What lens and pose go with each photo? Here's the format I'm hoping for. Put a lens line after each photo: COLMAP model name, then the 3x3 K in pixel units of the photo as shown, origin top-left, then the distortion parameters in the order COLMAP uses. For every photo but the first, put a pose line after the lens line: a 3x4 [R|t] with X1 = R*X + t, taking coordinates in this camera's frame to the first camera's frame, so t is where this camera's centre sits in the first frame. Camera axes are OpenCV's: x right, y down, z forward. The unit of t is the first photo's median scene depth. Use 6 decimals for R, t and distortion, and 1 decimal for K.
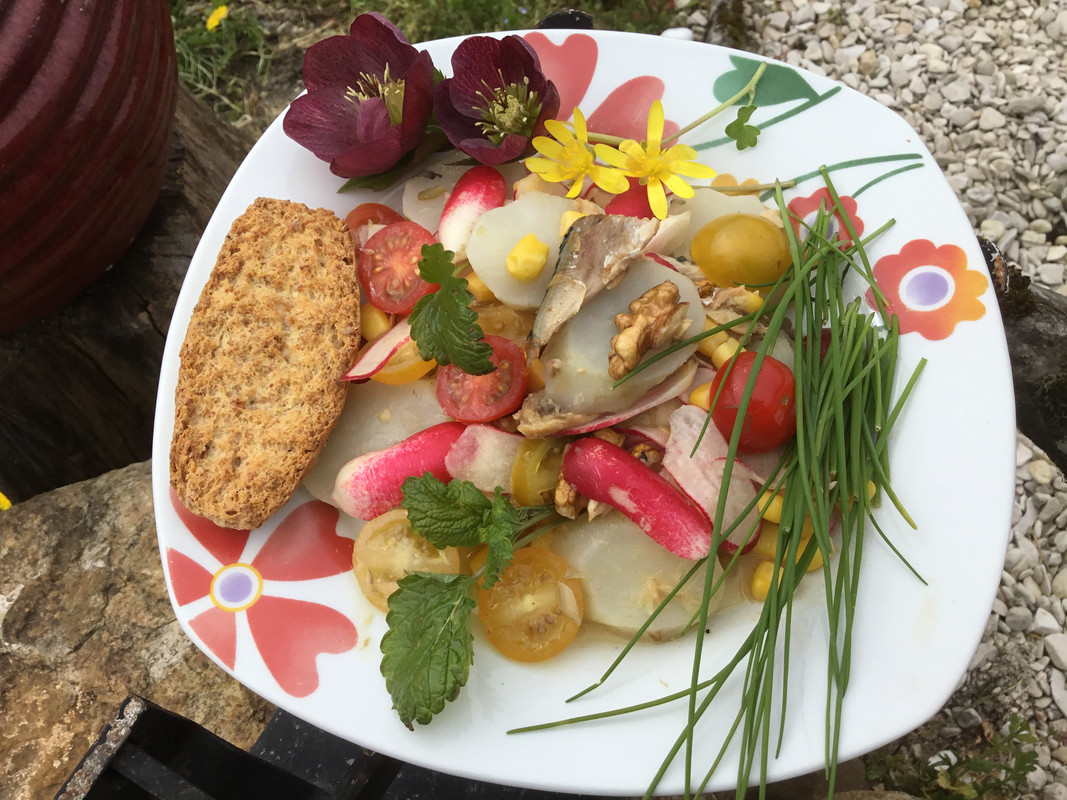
lens RADIAL K [[981.1, 0, 533.5], [0, 981.1, 400.0], [0, 0, 1]] dist [0.091850, -0.191547]
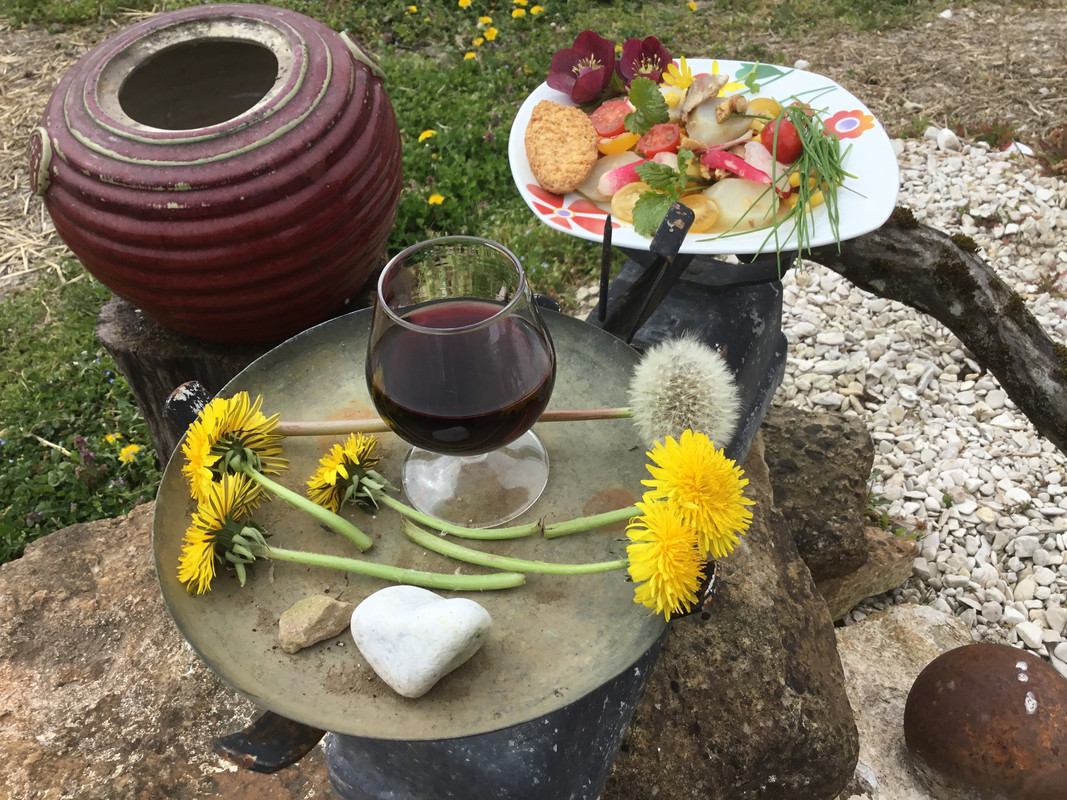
lens RADIAL K [[981.1, 0, 533.5], [0, 981.1, 400.0], [0, 0, 1]] dist [0.091850, -0.191547]
pose [[0.997901, -0.046415, 0.045153, -0.129057], [0.059710, 0.929378, -0.364269, 0.368144], [-0.025057, 0.366200, 0.930199, -0.243408]]
